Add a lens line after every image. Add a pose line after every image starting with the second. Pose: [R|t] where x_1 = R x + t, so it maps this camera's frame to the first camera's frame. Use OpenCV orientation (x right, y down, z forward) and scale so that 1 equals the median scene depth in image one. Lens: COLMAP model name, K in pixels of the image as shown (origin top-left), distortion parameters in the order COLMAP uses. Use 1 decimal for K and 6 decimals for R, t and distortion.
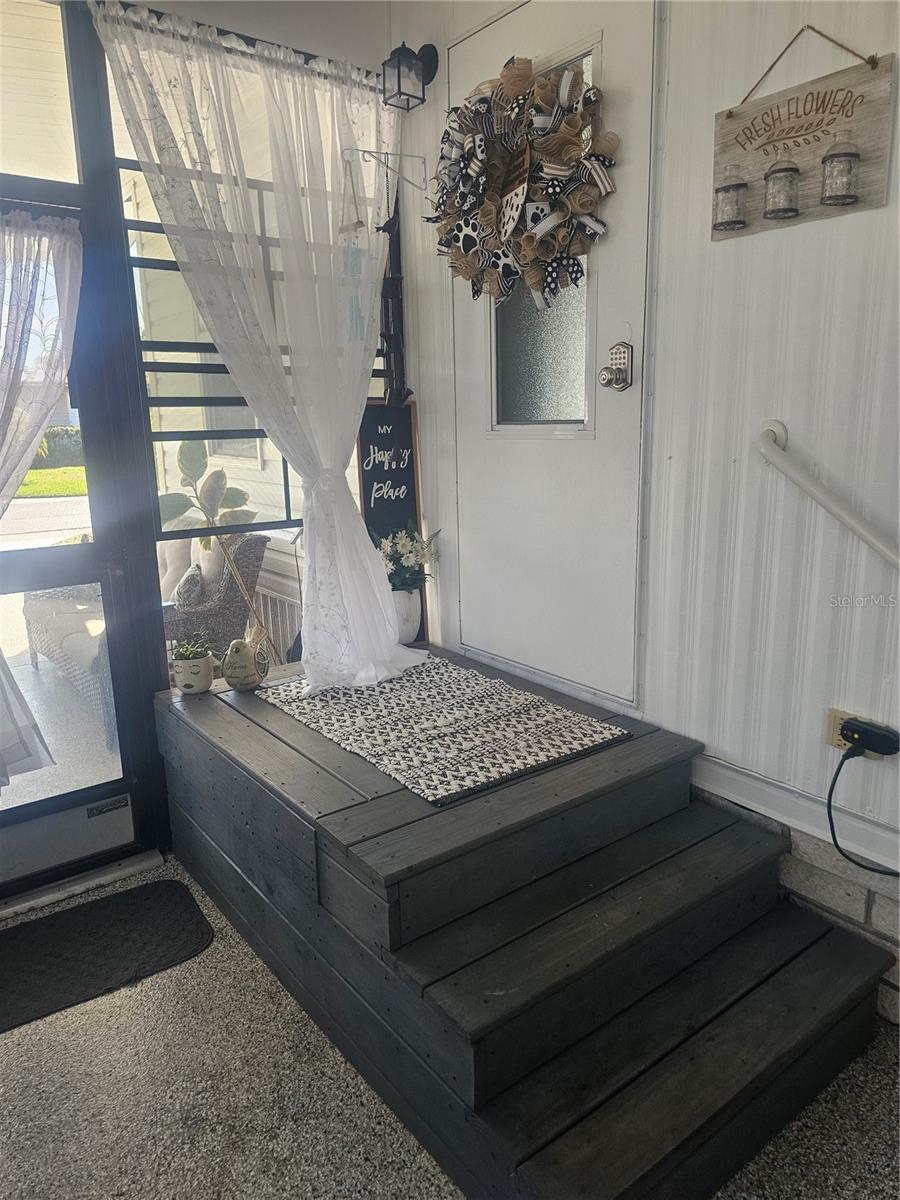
lens RADIAL K [[804.8, 0, 462.7], [0, 804.8, 597.4], [0, 0, 1]] dist [0.058339, -0.063576]
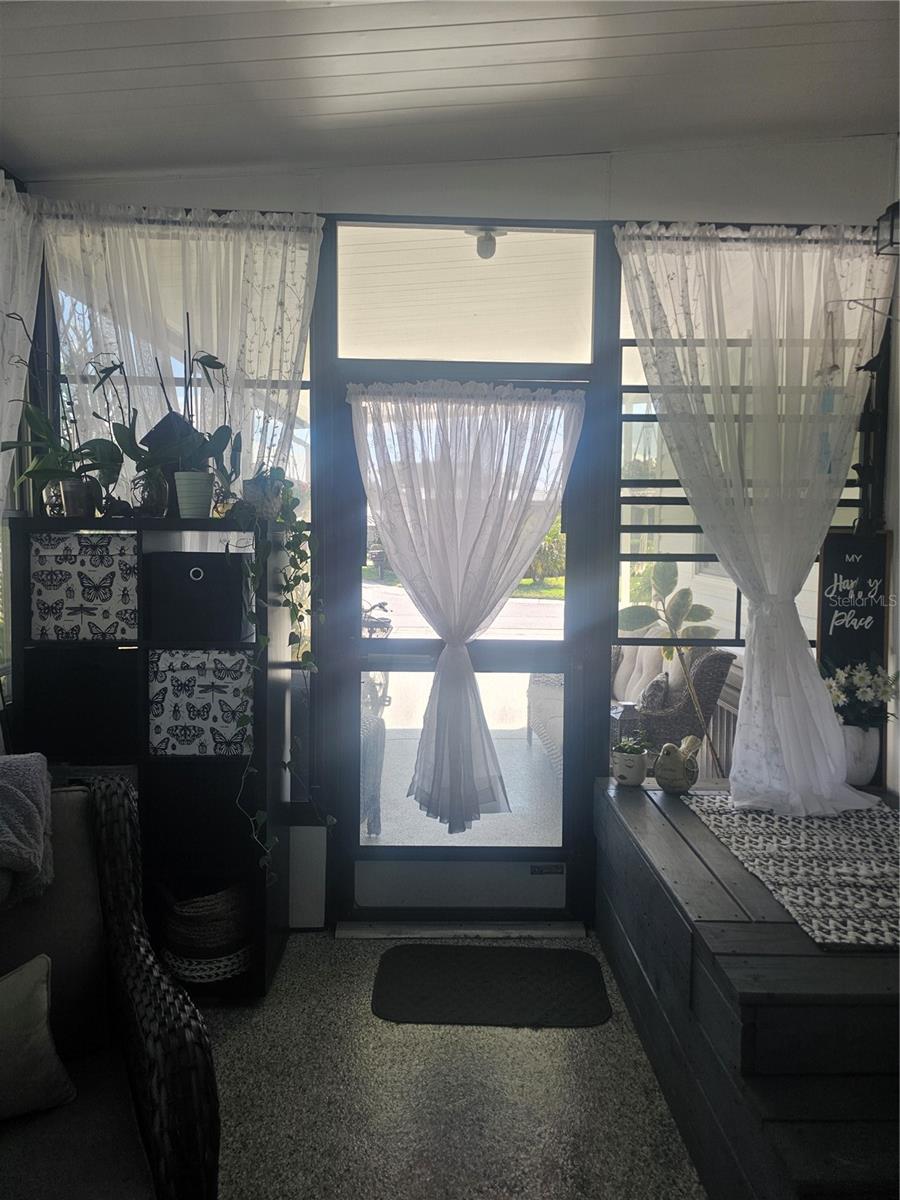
lens RADIAL K [[804.8, 0, 445.1], [0, 804.8, 581.5], [0, 0, 1]] dist [0.058339, -0.063576]
pose [[0.801531, 0.062717, -0.594655, 0.114366], [-0.155860, 0.982020, -0.106510, 0.001658], [0.577283, 0.178054, 0.796894, -0.077901]]
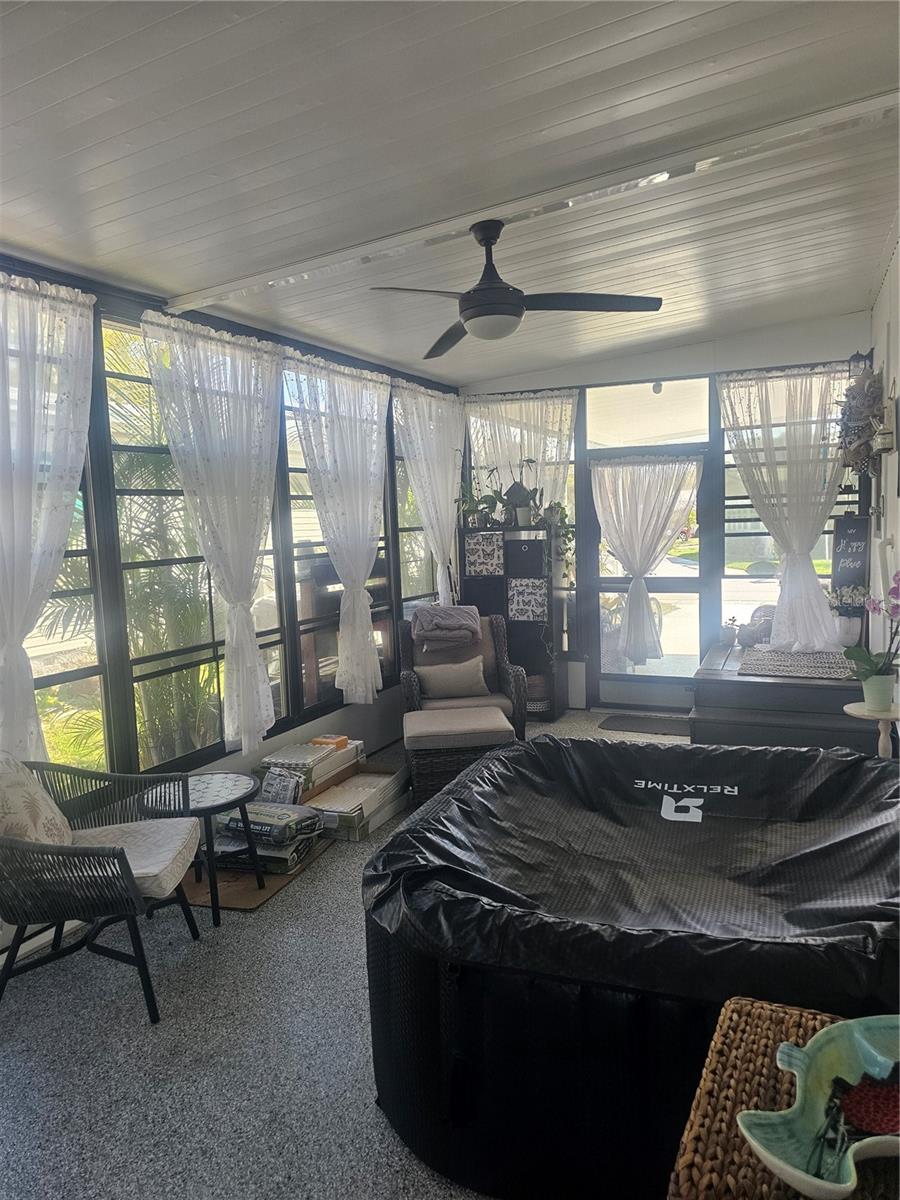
lens RADIAL K [[804.8, 0, 446.5], [0, 804.8, 609.3], [0, 0, 1]] dist [0.058339, -0.063576]
pose [[0.483451, 0.095433, -0.870154, 1.346416], [-0.168415, 0.985609, 0.014525, 0.125525], [0.859017, 0.139525, 0.492566, -0.872921]]
